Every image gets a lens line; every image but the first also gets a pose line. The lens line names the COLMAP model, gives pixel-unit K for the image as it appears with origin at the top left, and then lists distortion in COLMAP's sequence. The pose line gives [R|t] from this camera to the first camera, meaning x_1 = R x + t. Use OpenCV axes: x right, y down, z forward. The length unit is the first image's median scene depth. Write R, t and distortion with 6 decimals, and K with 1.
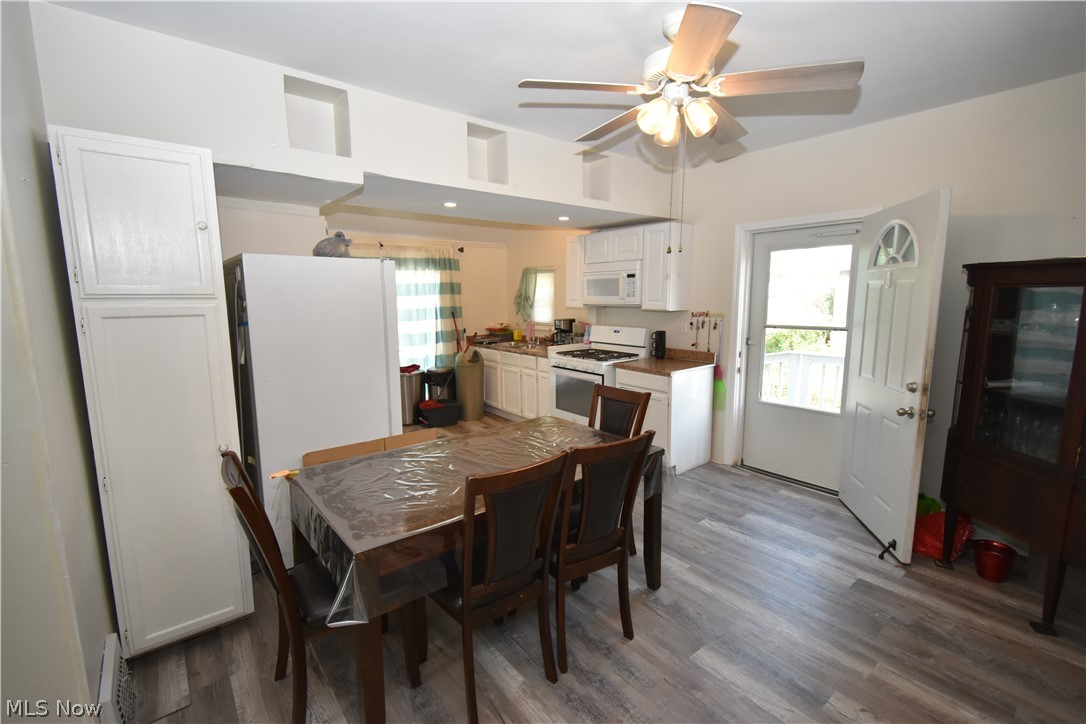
lens RADIAL K [[480.4, 0, 539.6], [0, 480.4, 369.7], [0, 0, 1]] dist [0.003238, -0.001360]
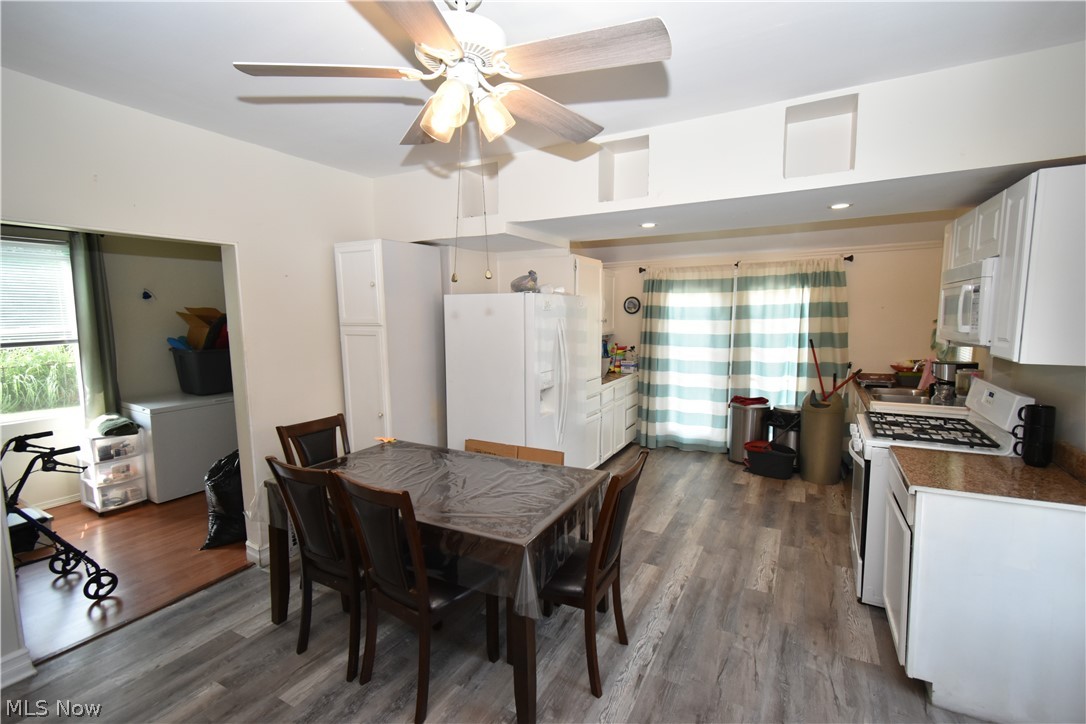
lens RADIAL K [[480.4, 0, 544.6], [0, 480.4, 361.9], [0, 0, 1]] dist [0.003238, -0.001360]
pose [[0.380326, 0.095465, -0.919912, 0.382642], [-0.136593, 0.989548, 0.046219, -0.061595], [0.914710, 0.108075, 0.389391, 0.301330]]
